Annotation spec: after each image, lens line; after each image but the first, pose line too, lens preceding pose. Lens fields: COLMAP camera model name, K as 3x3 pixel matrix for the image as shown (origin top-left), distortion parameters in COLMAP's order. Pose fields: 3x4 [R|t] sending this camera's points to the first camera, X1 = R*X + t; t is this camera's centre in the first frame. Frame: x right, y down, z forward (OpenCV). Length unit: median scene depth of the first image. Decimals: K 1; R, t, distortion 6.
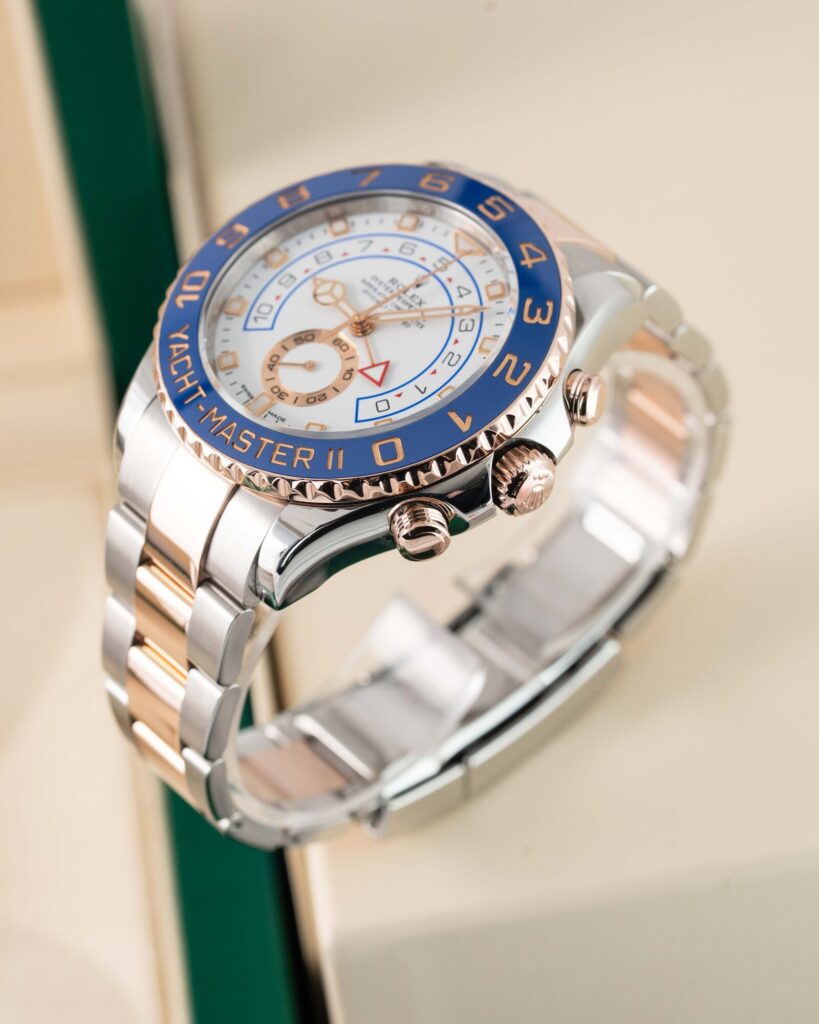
lens RADIAL K [[4637.8, 0, 409.5], [0, 4637.8, 512.0], [0, 0, 1]] dist [0.022602, 2.893860]
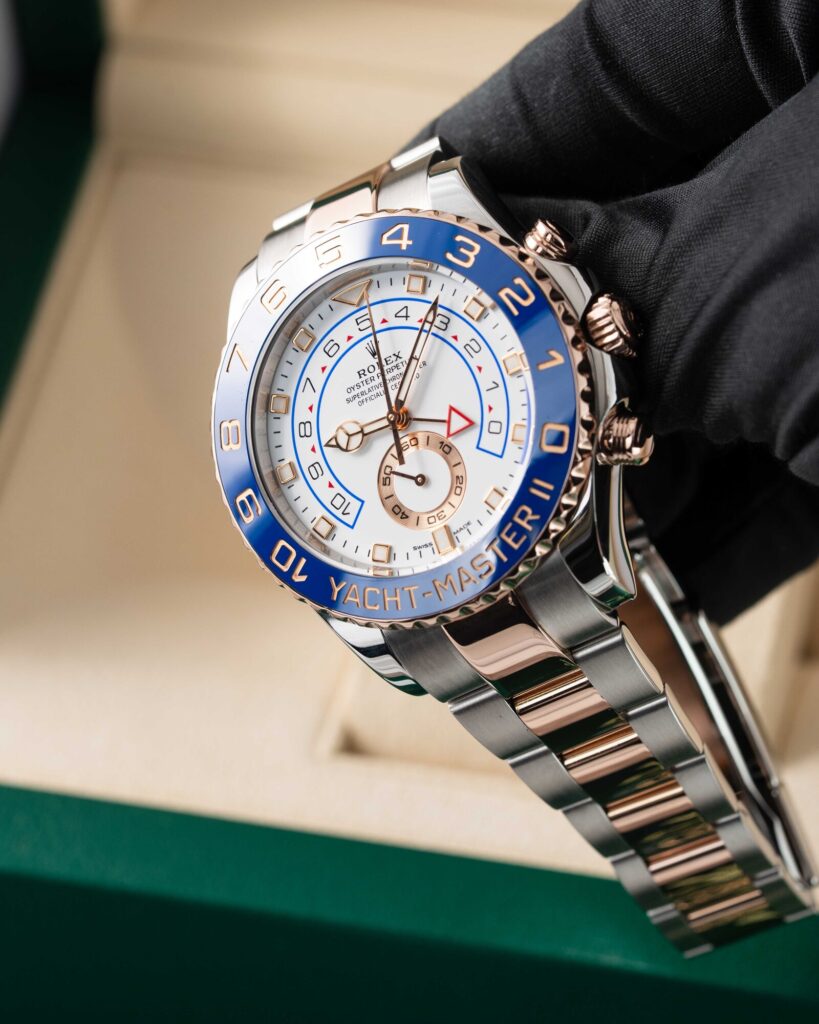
lens RADIAL K [[4637.8, 0, 409.5], [0, 4637.8, 512.0], [0, 0, 1]] dist [0.022602, 2.893860]
pose [[0.358715, -0.928997, 0.091035, -0.121225], [0.902271, 0.370076, 0.221249, -0.255691], [-0.239230, 0.002773, 0.970959, 0.013606]]
